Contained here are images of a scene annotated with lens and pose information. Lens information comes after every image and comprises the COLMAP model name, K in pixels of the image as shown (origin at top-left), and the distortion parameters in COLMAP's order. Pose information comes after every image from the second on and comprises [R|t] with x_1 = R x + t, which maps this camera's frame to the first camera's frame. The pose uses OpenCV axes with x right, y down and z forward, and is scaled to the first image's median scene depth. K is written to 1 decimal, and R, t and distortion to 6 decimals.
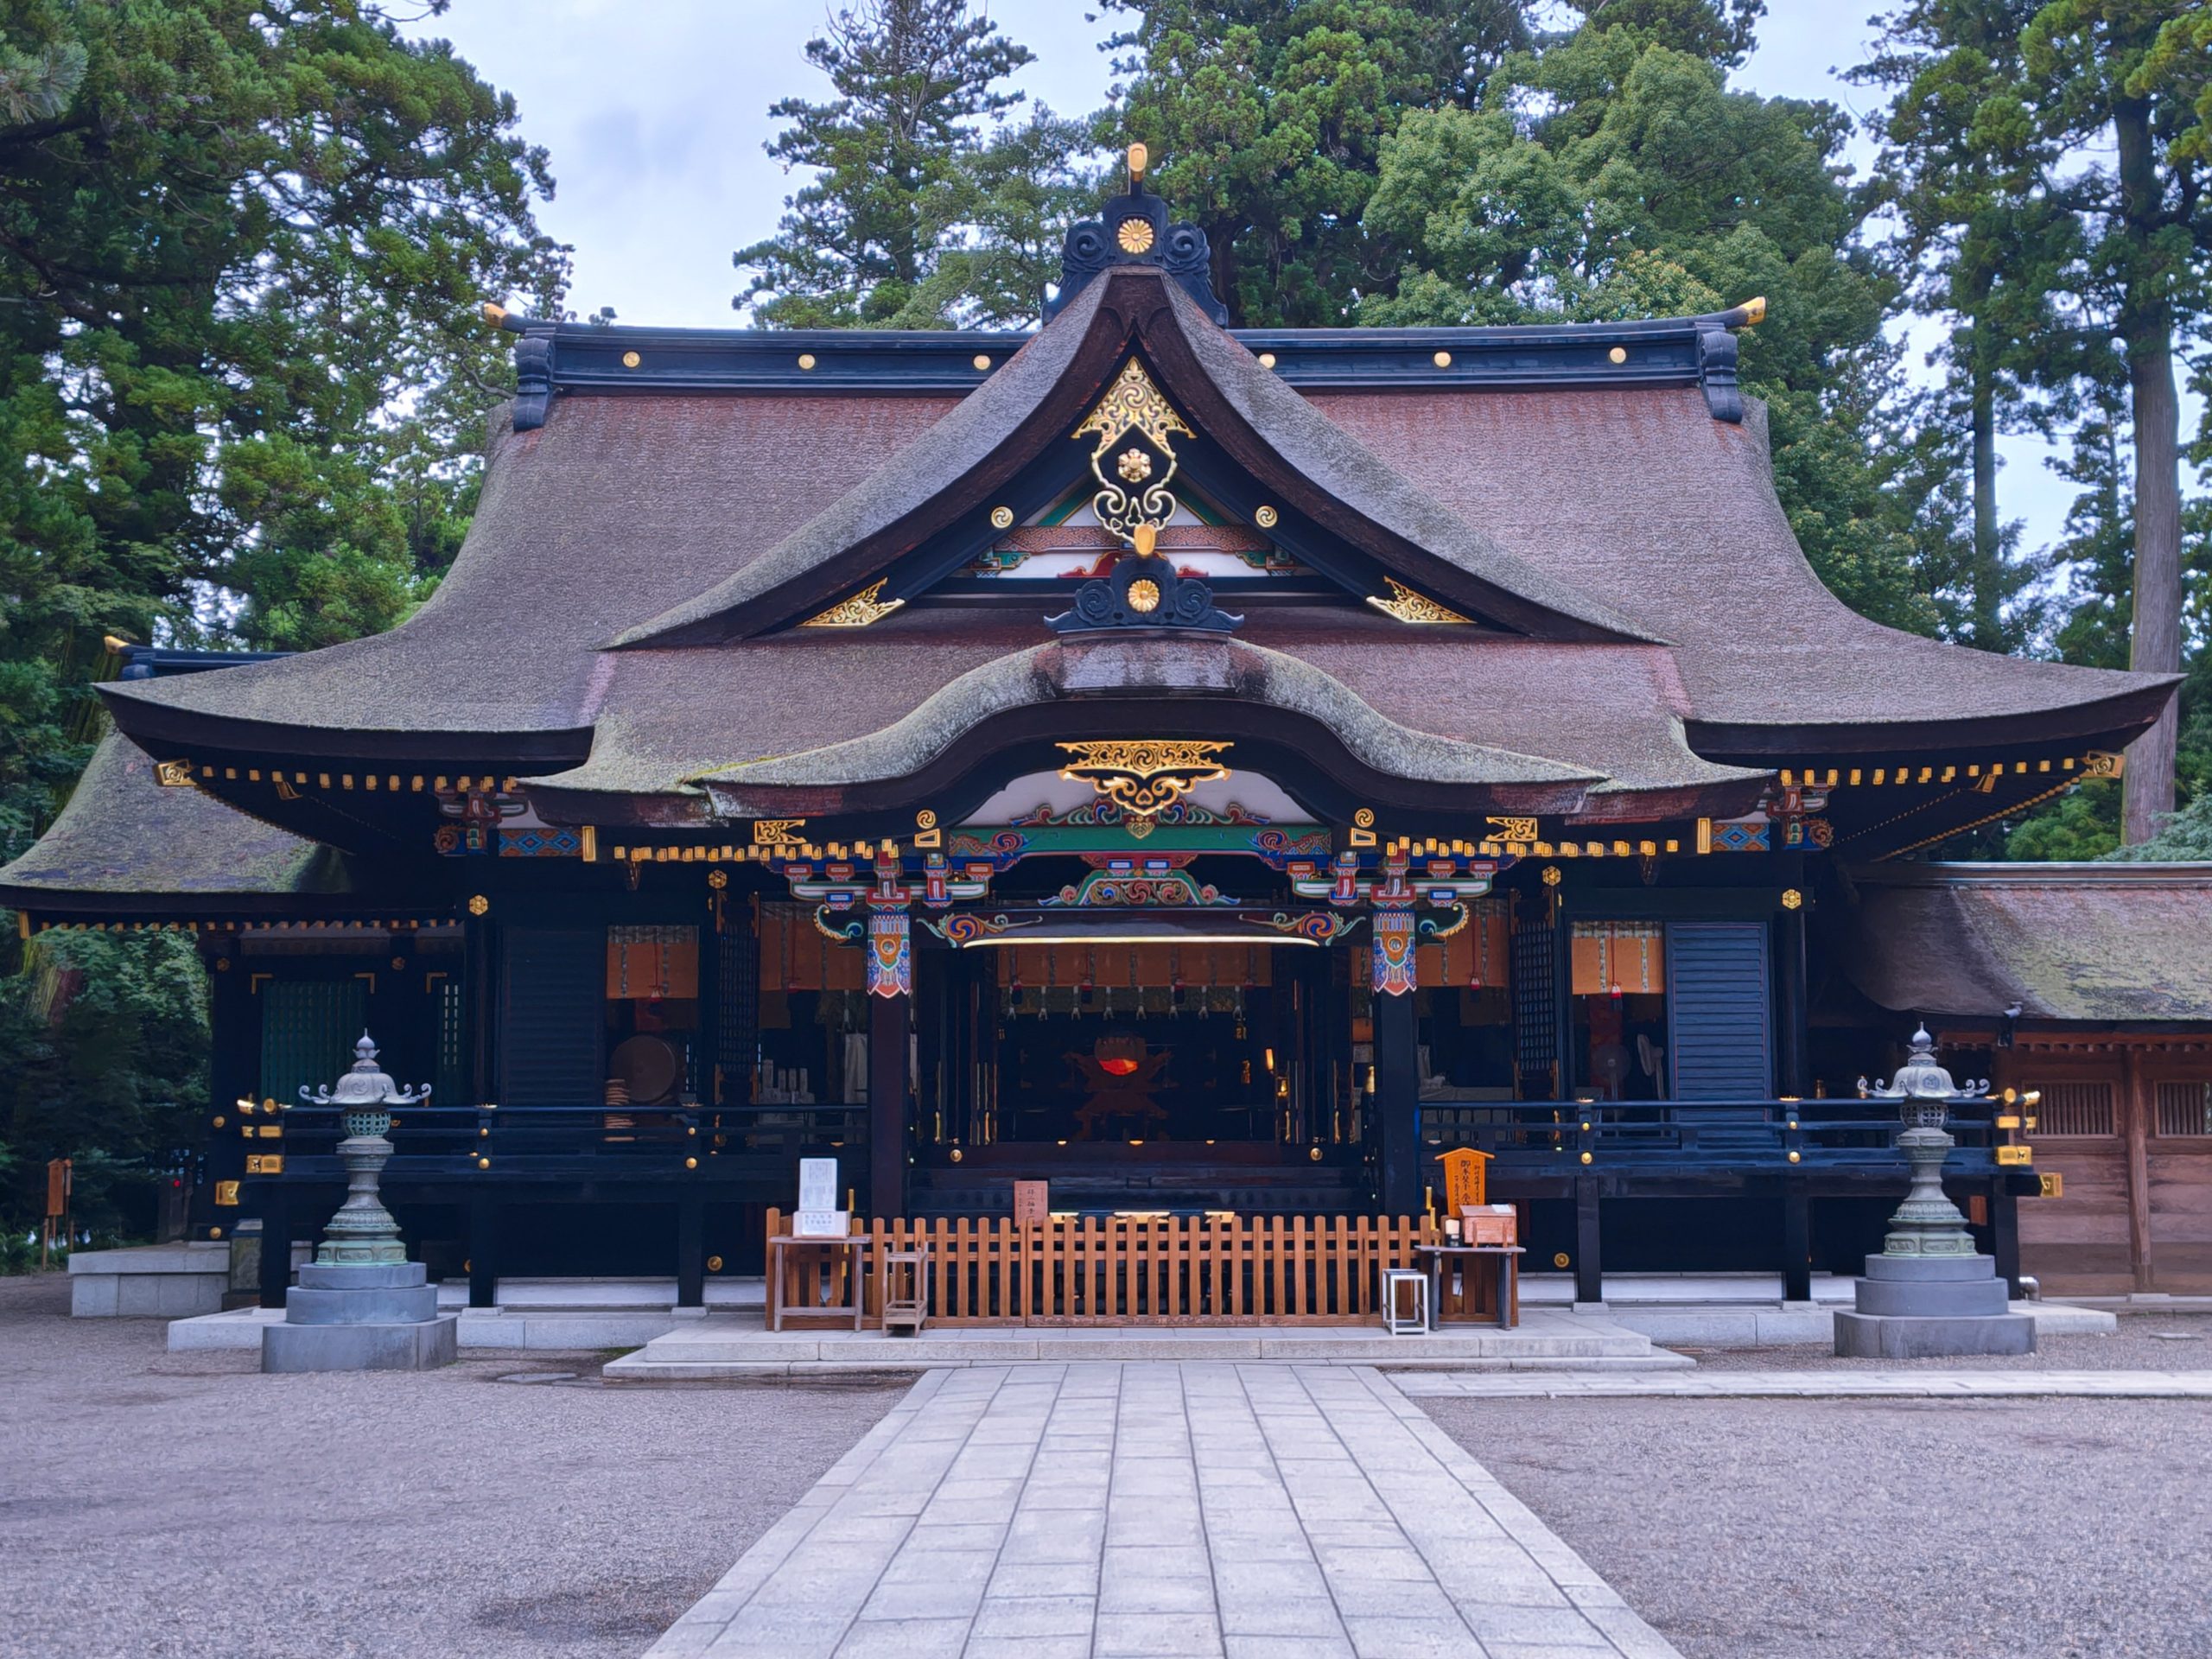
lens RADIAL K [[2939.0, 0, 1083.9], [0, 2939.0, 847.8], [0, 0, 1]] dist [0.046654, 0.000000]
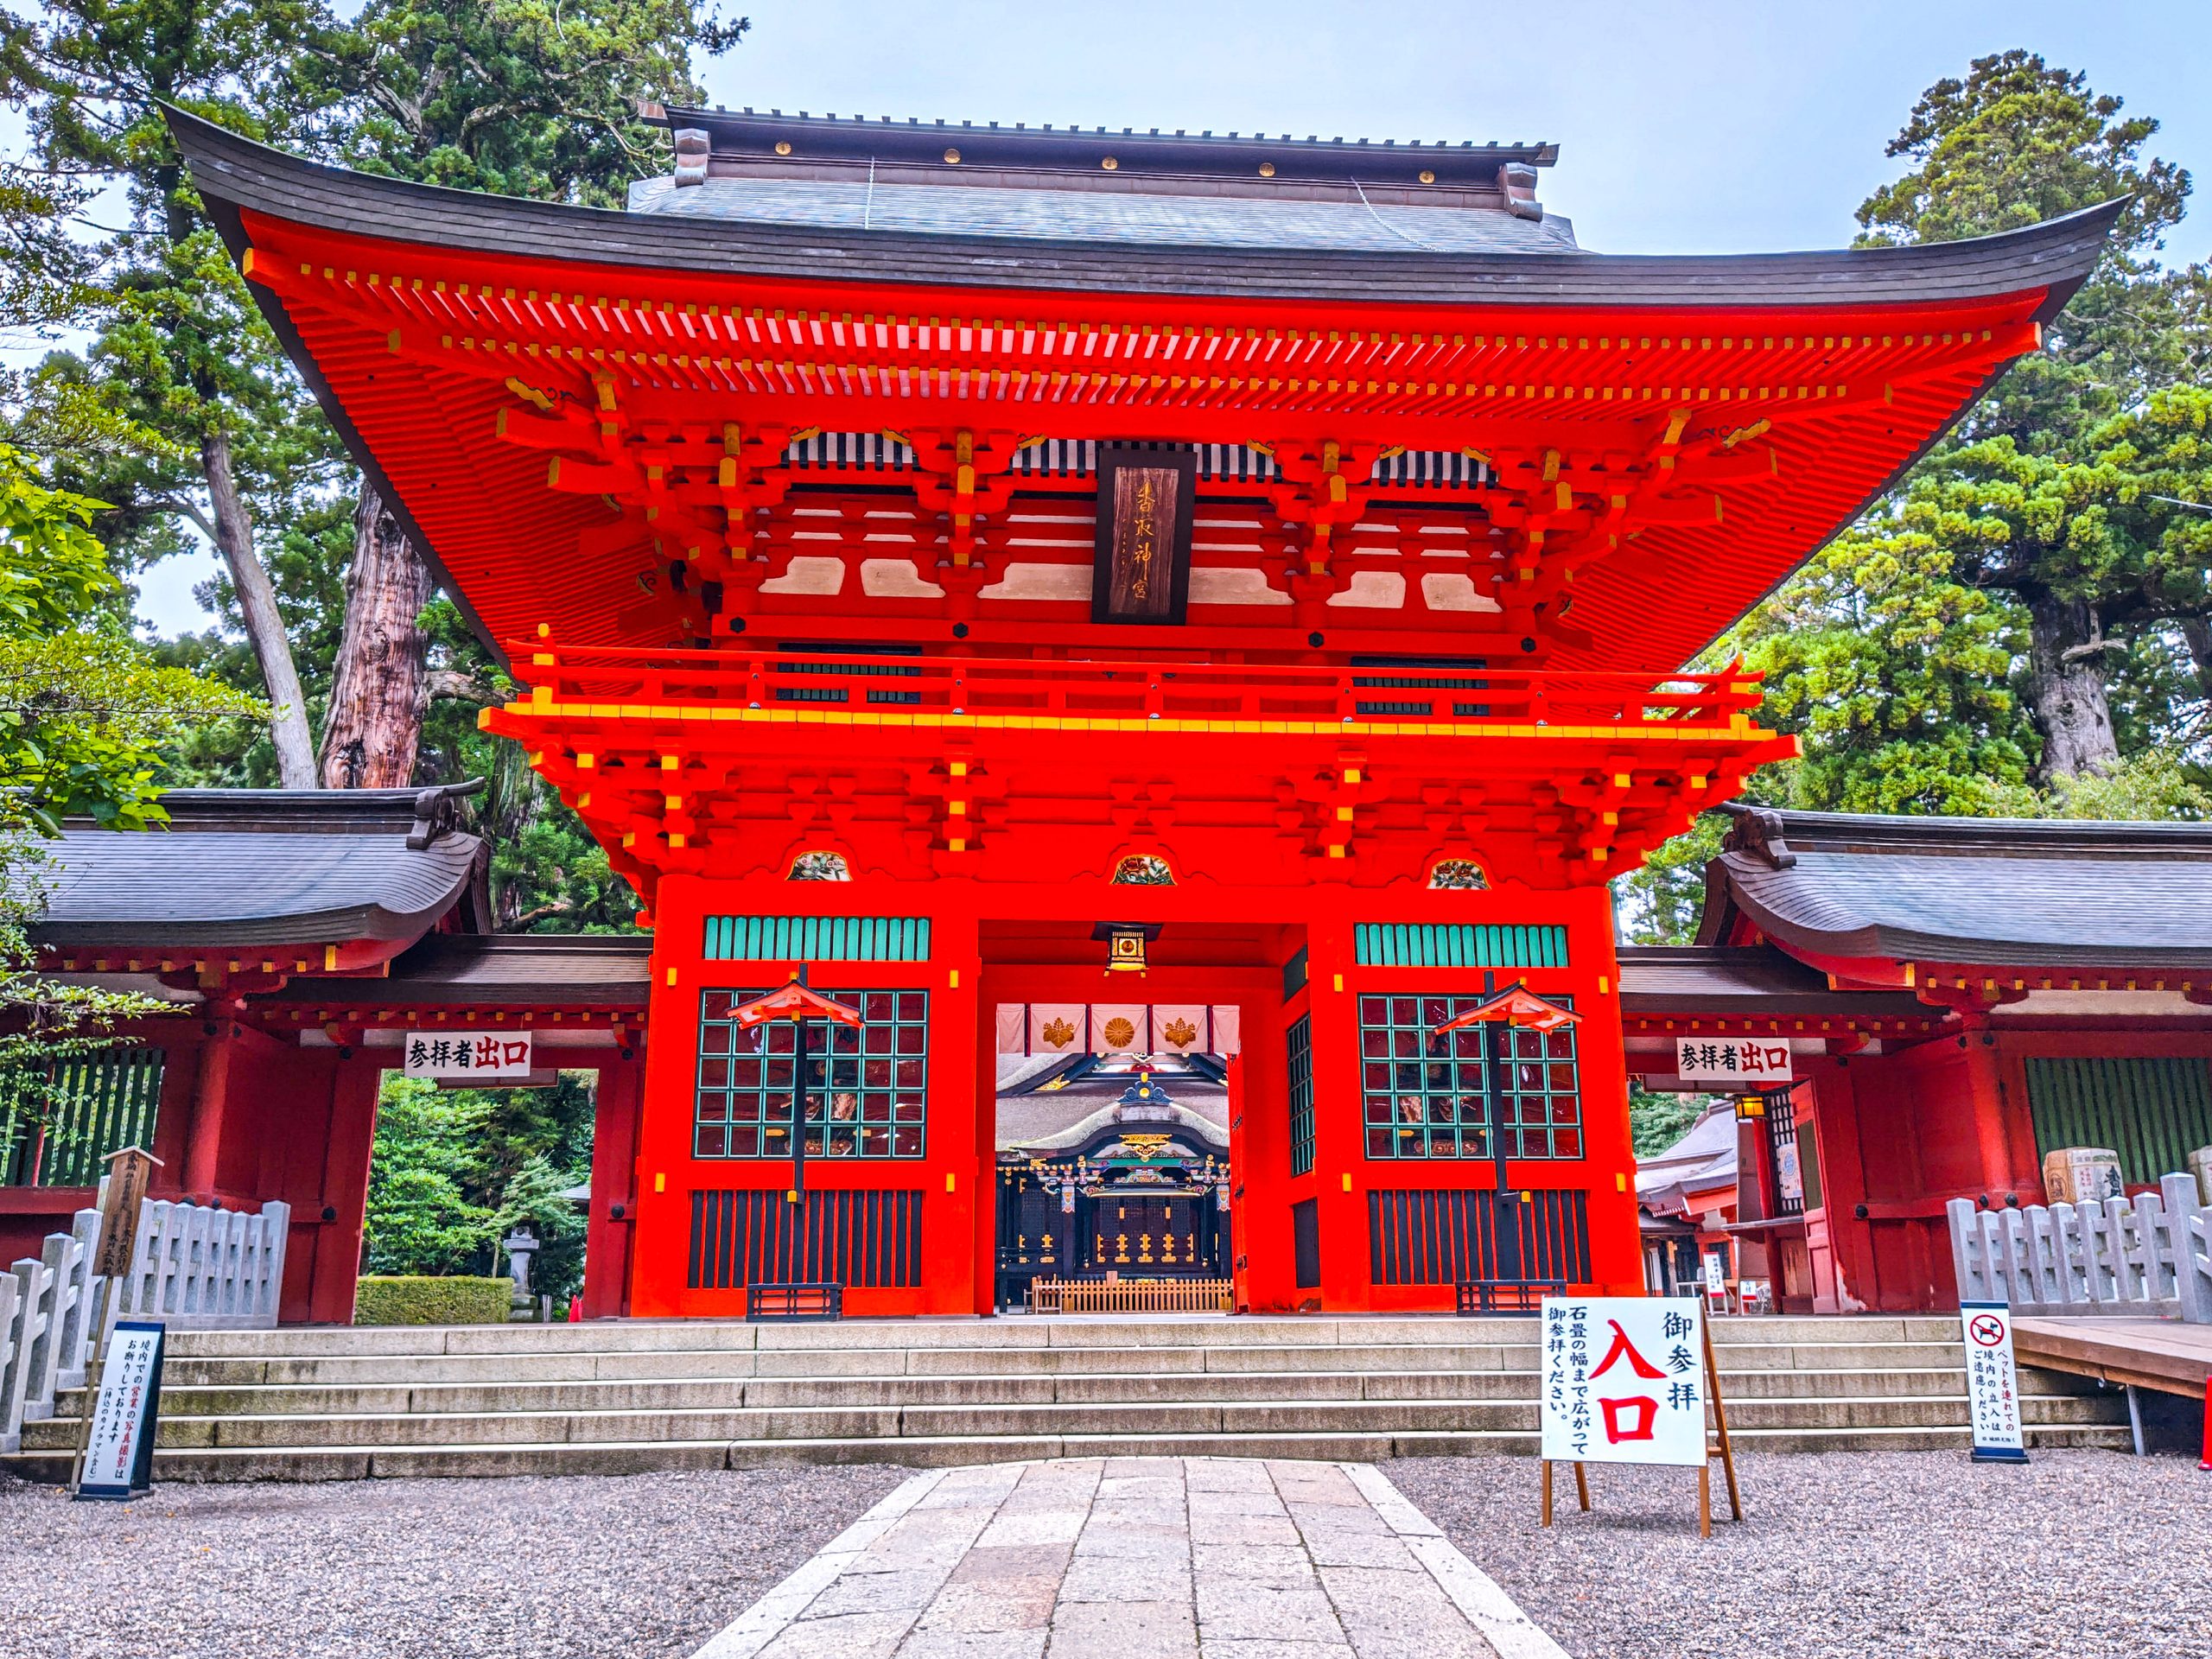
lens RADIAL K [[1843.3, 0, 1094.7], [0, 1843.3, 822.3], [0, 0, 1]] dist [0.067535, 0.000825]
pose [[0.999849, -0.007172, -0.015828, -0.001362], [0.004579, 0.987407, -0.158135, -0.048099], [0.016763, 0.158039, 0.987291, -1.019228]]
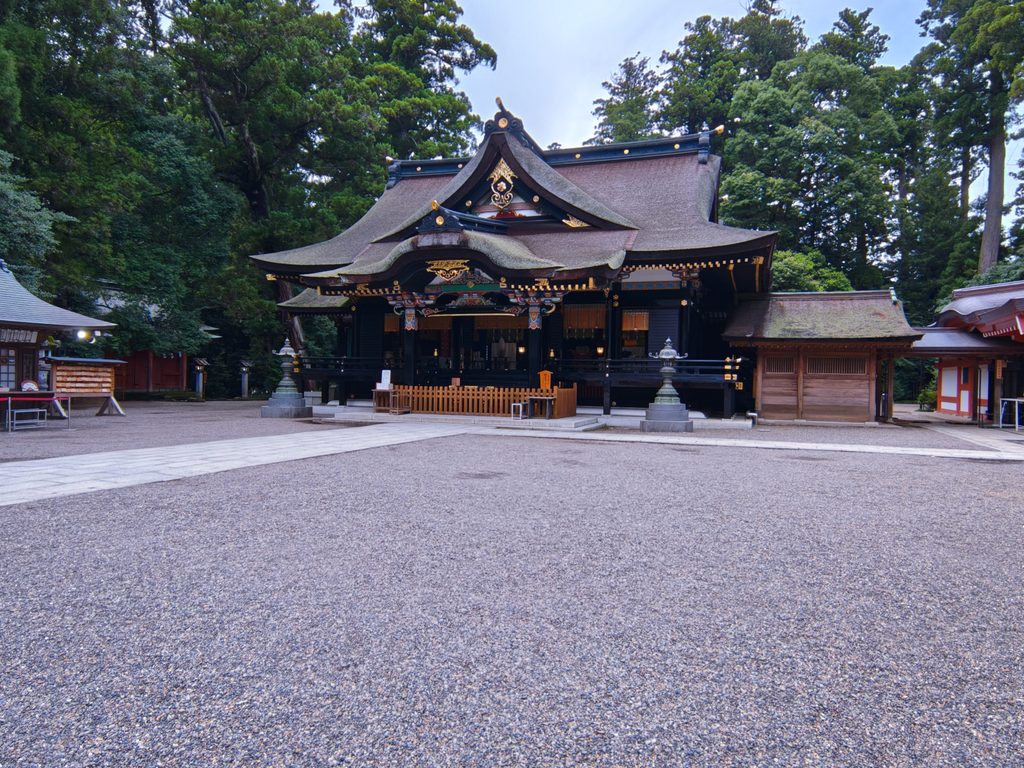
lens RADIAL K [[736.2, 0, 504.7], [0, 736.2, 392.4], [0, 0, 1]] dist [0.005025, 0.013050]
pose [[0.940223, 0.029172, -0.339308, 0.357570], [0.011767, 0.992947, 0.117976, 0.018084], [0.340357, -0.114916, 0.933248, 0.112925]]
